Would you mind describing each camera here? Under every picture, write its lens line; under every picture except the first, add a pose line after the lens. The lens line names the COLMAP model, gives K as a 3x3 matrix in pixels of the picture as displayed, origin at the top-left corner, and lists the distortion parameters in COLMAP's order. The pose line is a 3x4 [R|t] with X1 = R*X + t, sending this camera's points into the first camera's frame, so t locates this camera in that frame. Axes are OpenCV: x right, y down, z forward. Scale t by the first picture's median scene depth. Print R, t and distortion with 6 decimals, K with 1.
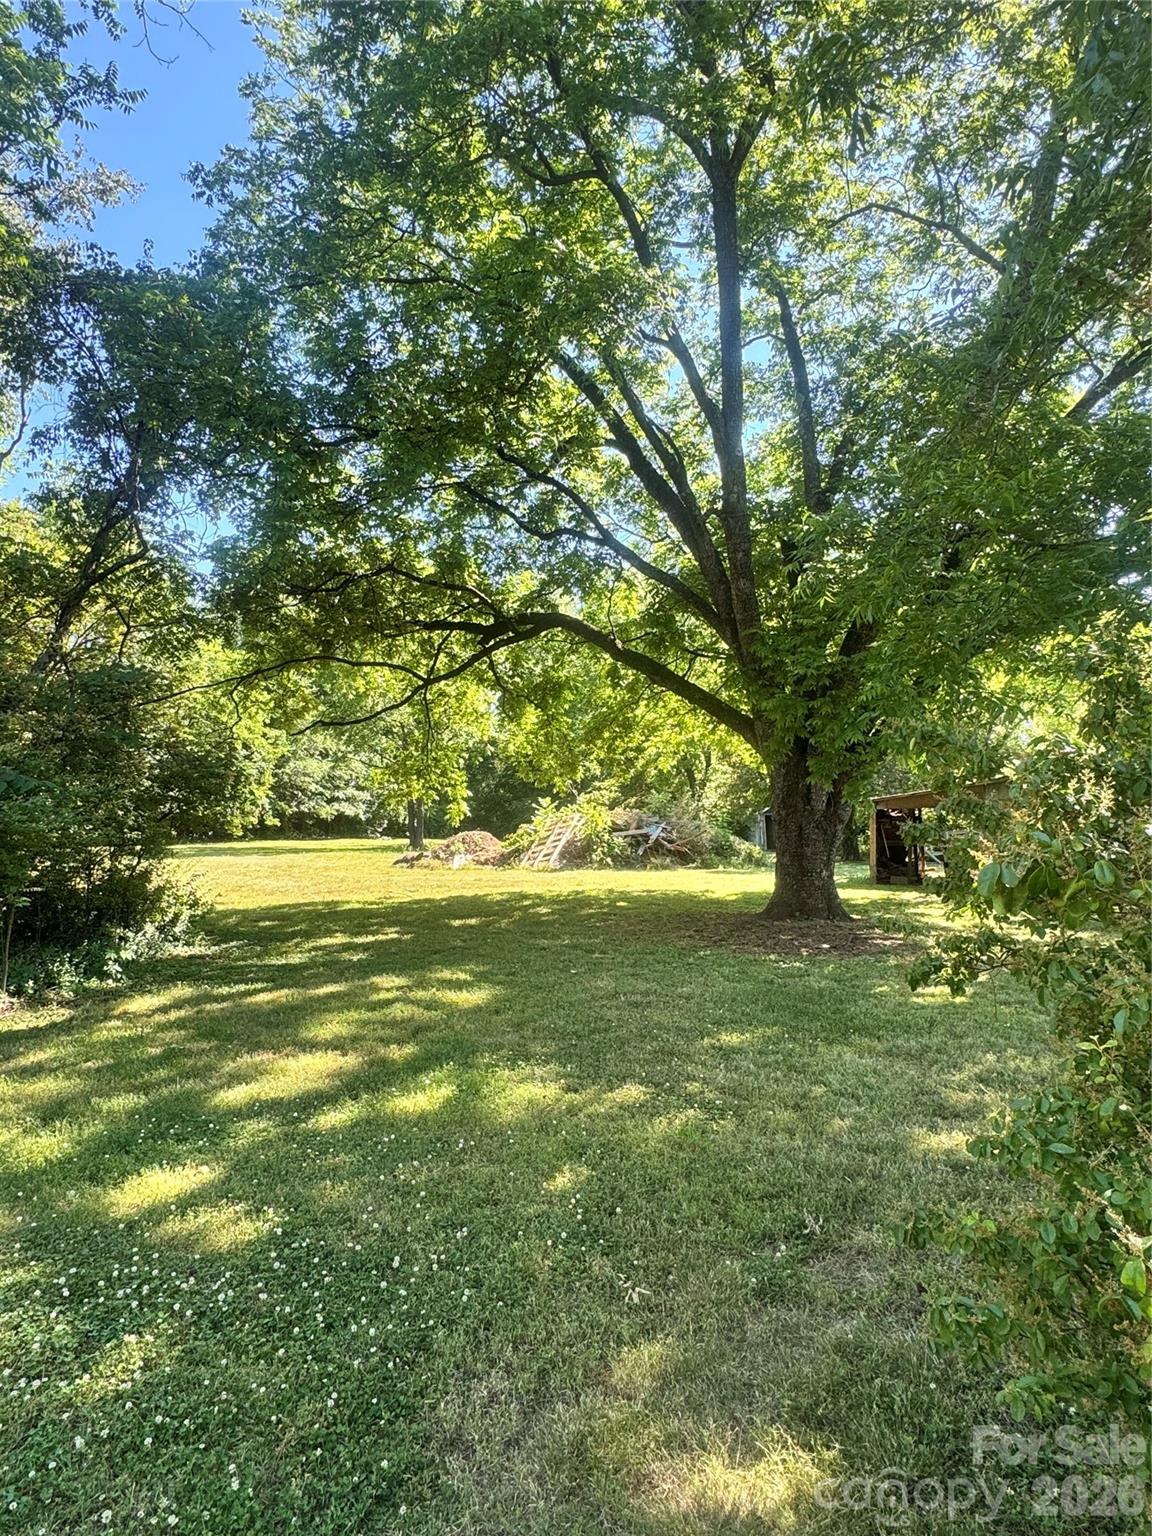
lens RADIAL K [[934.3, 0, 569.4], [0, 934.3, 776.2], [0, 0, 1]] dist [-0.008110, -0.000865]
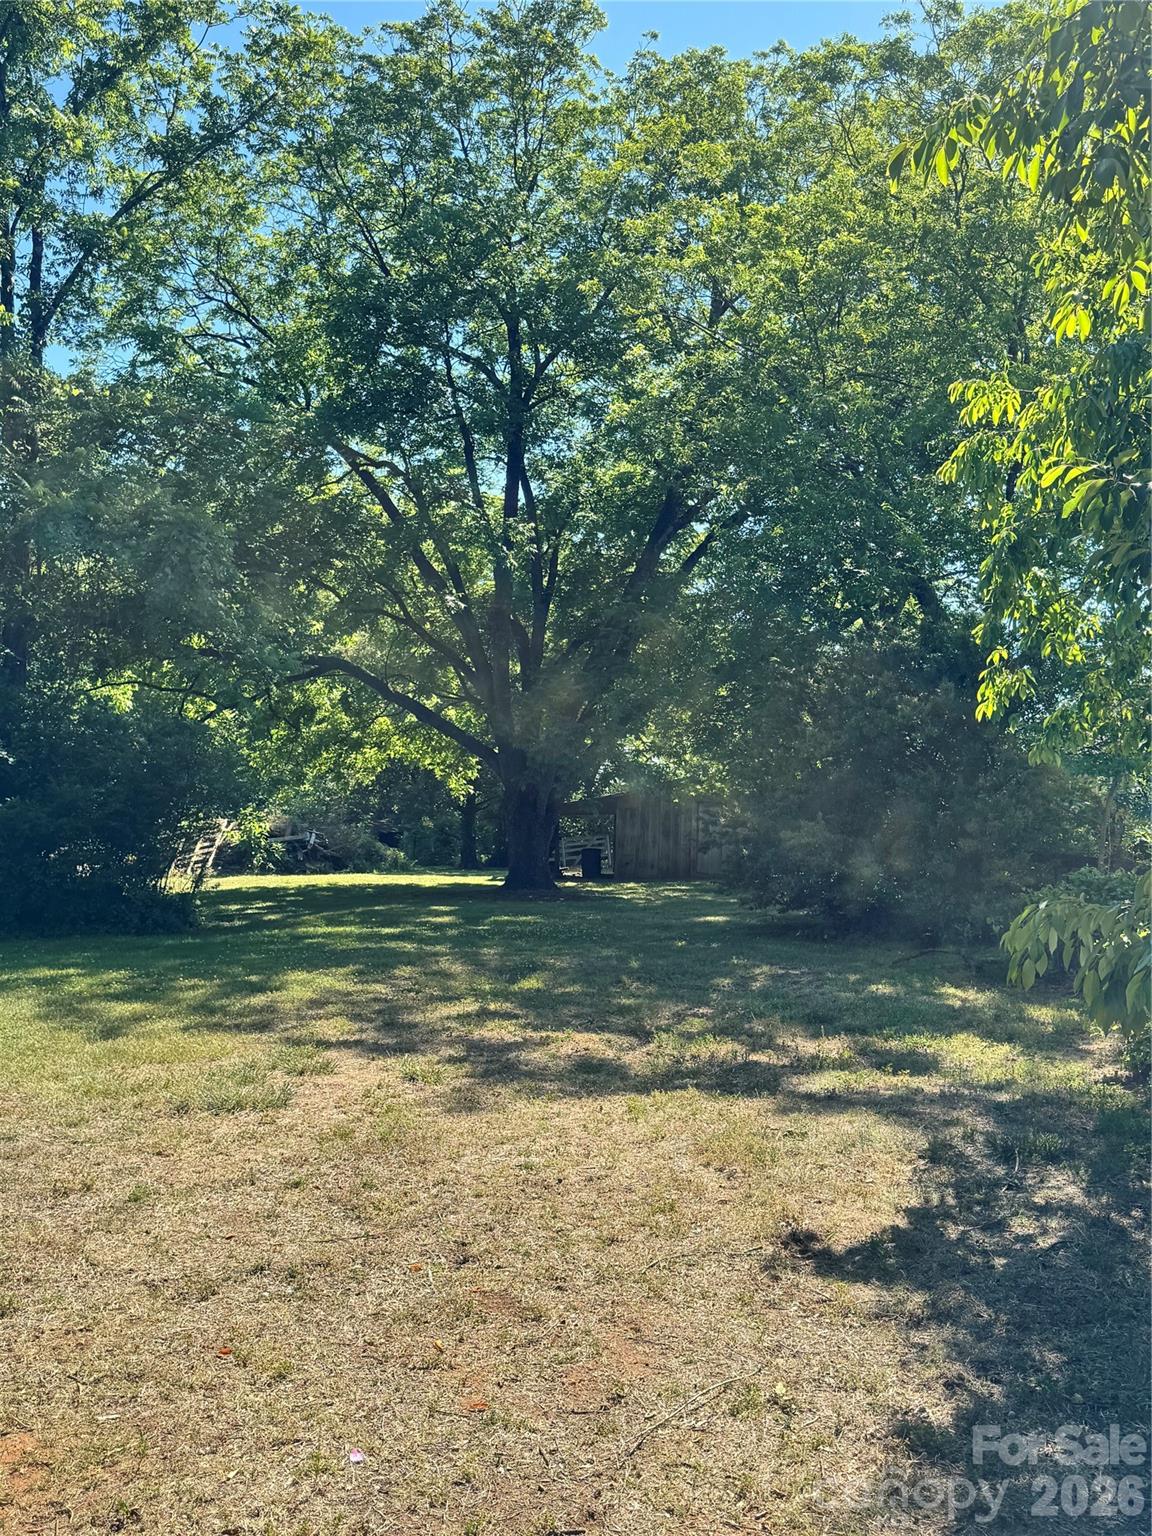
lens RADIAL K [[1364.8, 0, 582.3], [0, 1364.8, 770.3], [0, 0, 1]] dist [0.095316, 0.001912]
pose [[0.896011, 0.022292, 0.443471, -0.310642], [-0.023453, 0.999721, -0.002868, -0.016446], [-0.443411, -0.007831, 0.896284, -0.470612]]
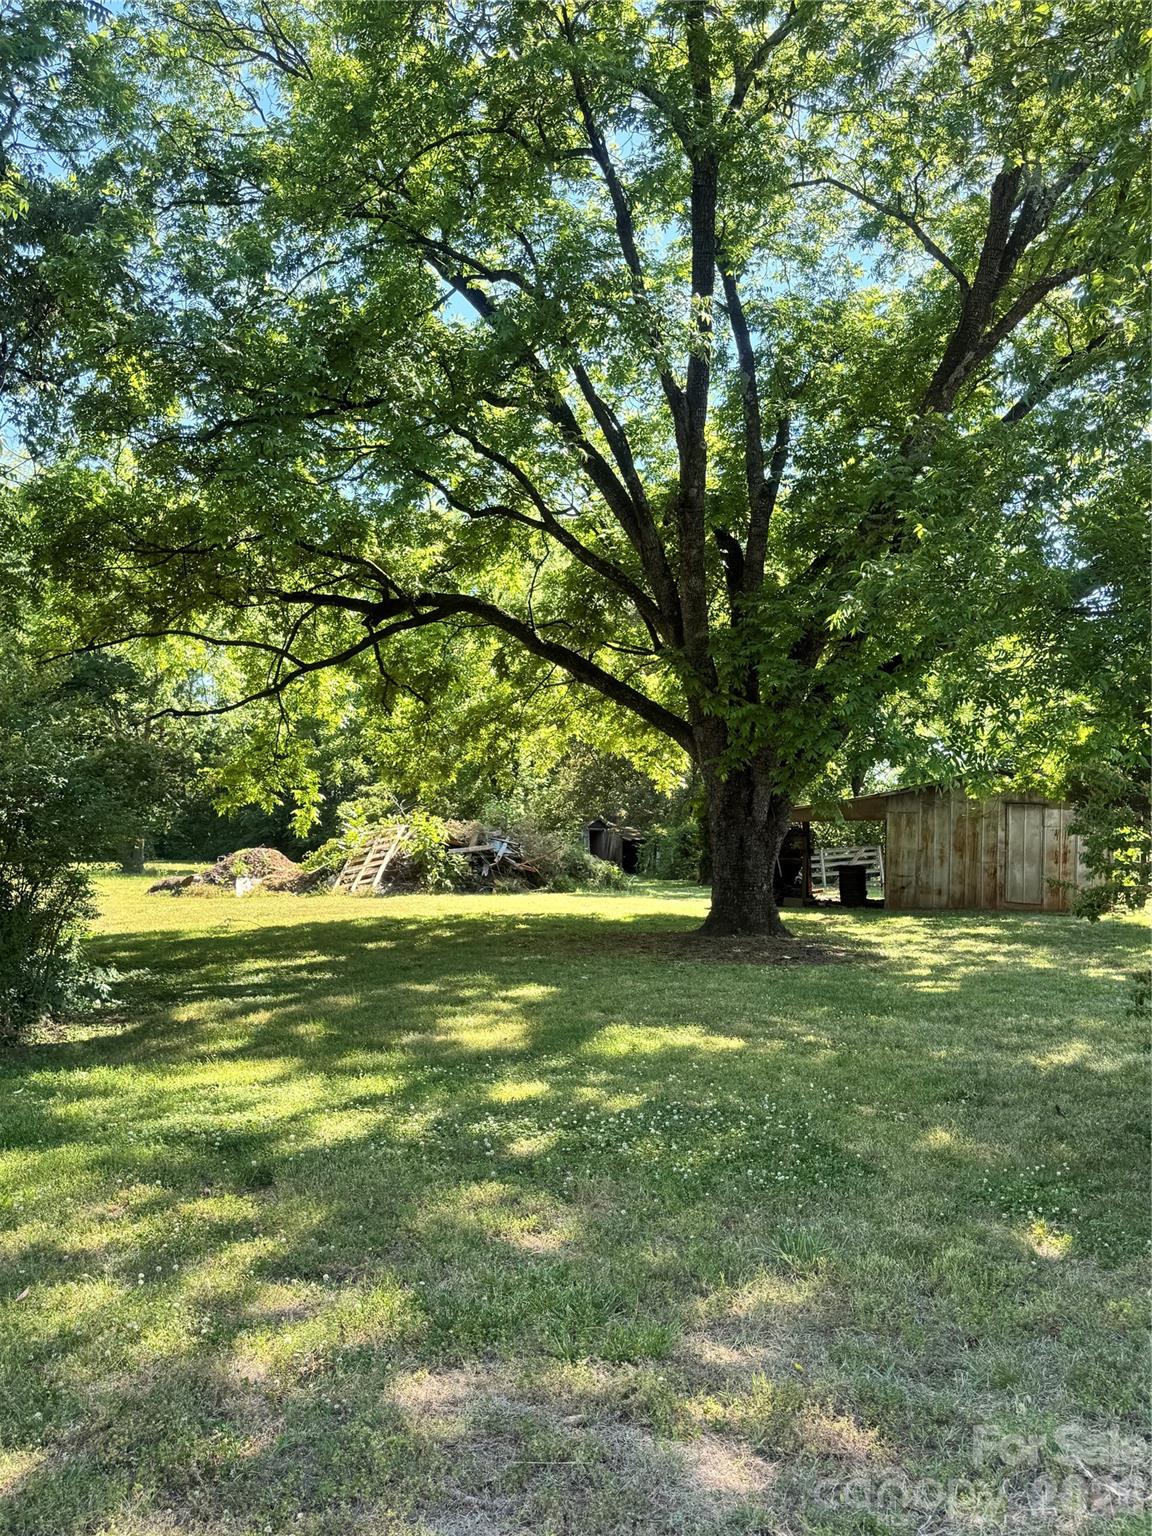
lens RADIAL K [[1282.8, 0, 575.1], [0, 1282.8, 767.8], [0, 0, 1]] dist [0.084710, 0.002064]
pose [[0.971894, 0.016222, 0.234860, -0.113118], [-0.014229, 0.999847, -0.010179, -0.000592], [-0.234989, 0.006551, 0.971976, -0.116789]]
